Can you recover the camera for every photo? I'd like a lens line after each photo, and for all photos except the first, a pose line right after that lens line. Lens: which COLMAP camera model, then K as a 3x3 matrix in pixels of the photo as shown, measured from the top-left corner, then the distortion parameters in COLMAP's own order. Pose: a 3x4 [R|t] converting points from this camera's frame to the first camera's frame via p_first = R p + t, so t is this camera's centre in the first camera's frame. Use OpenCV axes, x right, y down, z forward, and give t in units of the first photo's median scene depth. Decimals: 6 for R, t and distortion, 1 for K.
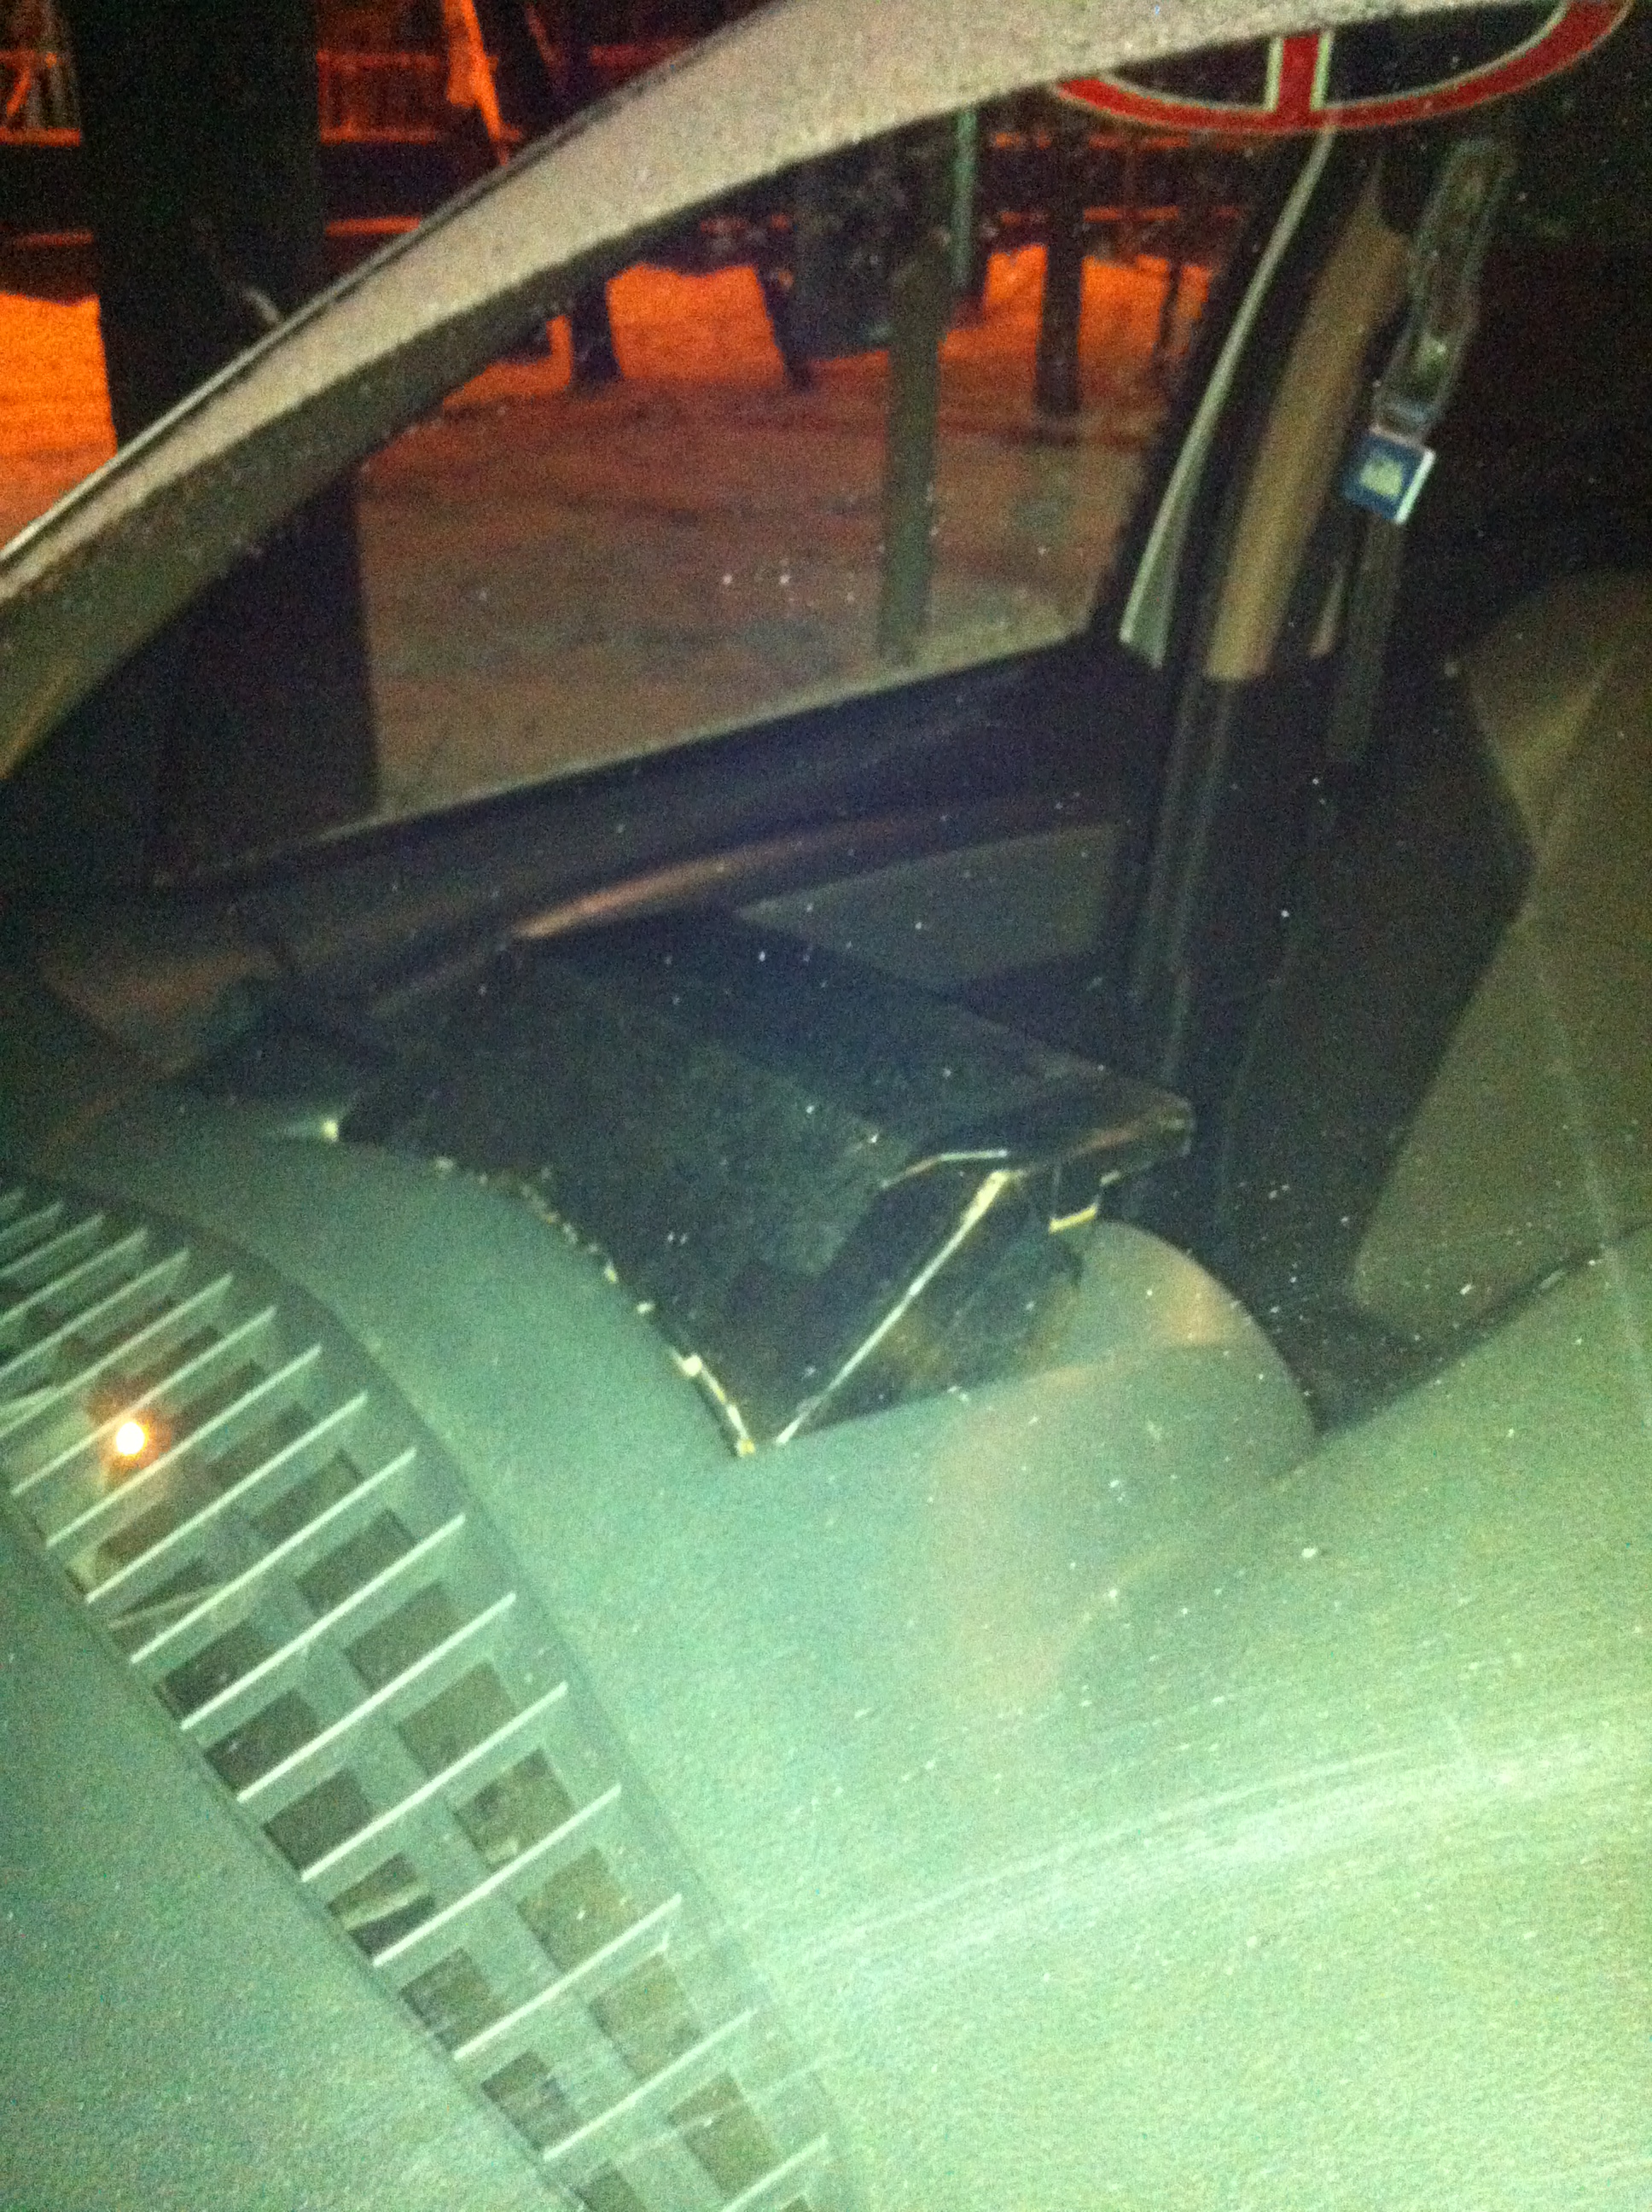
lens RADIAL K [[2229.3, 0, 824.5], [0, 2229.3, 1152.5], [0, 0, 1]] dist [0.017662, -0.163975]
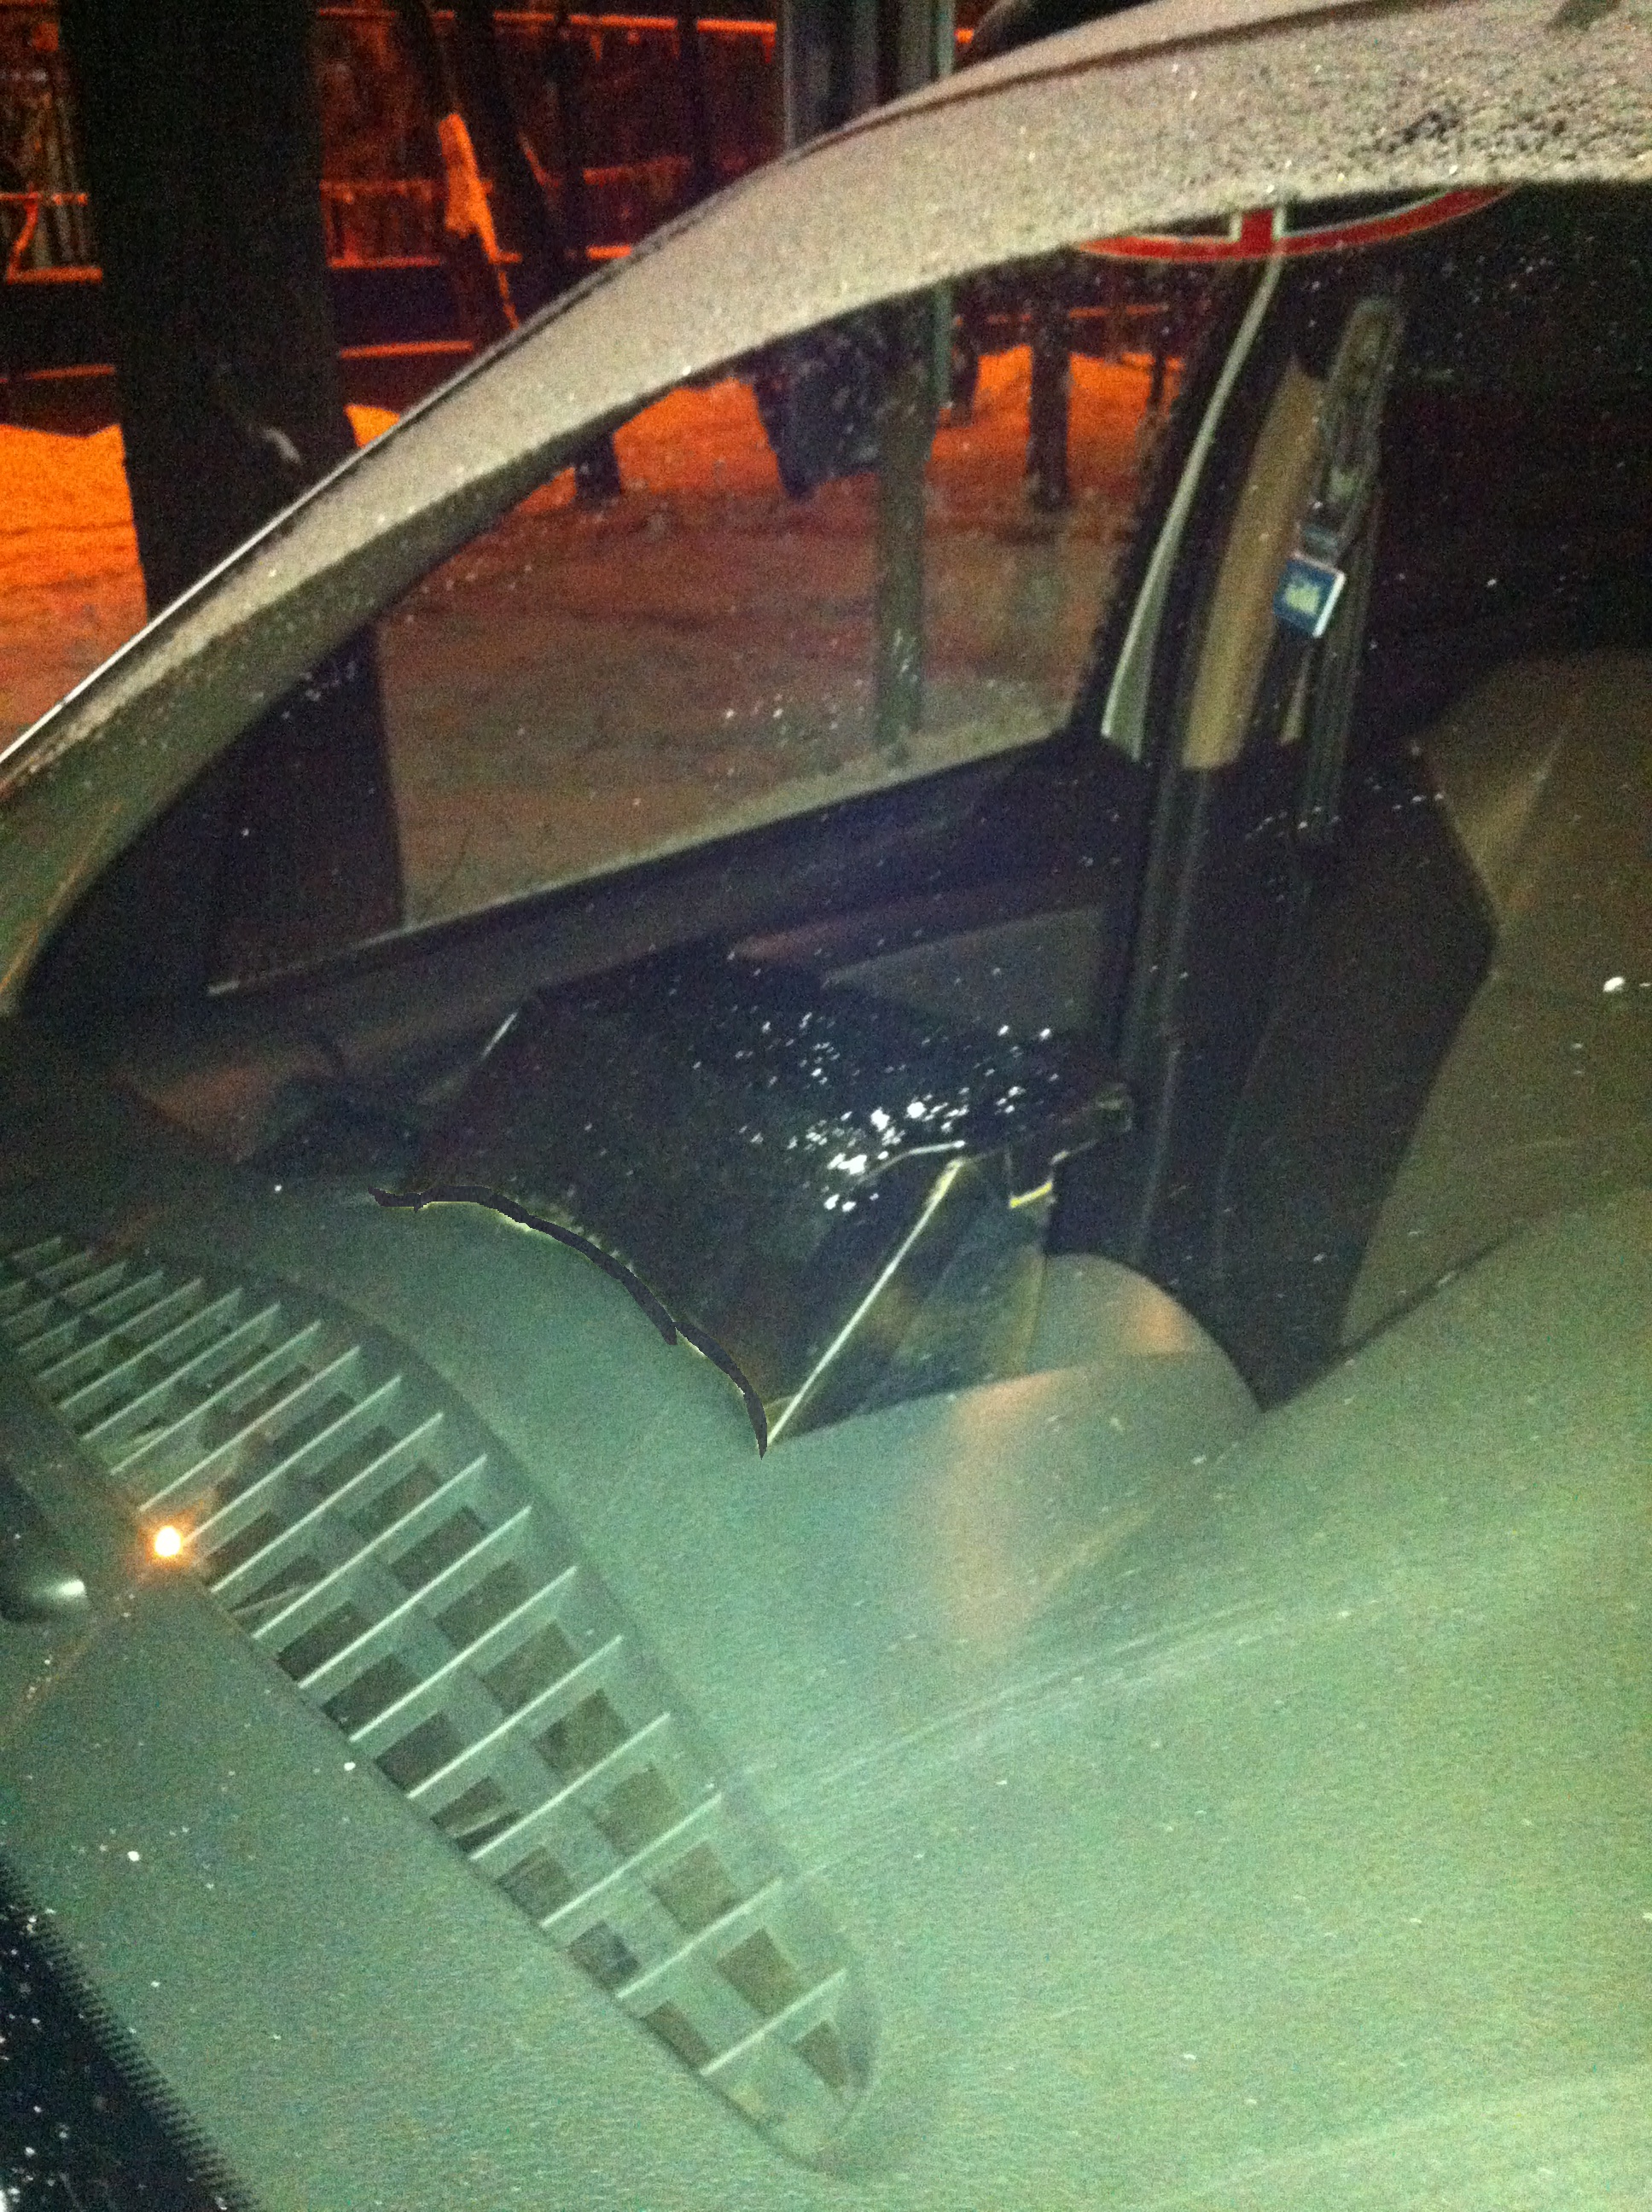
lens RADIAL K [[2221.6, 0, 729.8], [0, 2221.6, 1101.7], [0, 0, 1]] dist [-0.003798, -0.006431]
pose [[0.998286, -0.031271, -0.049468, 0.005156], [0.028081, 0.997561, -0.063904, 0.013928], [0.051346, 0.062406, 0.996729, -0.098893]]
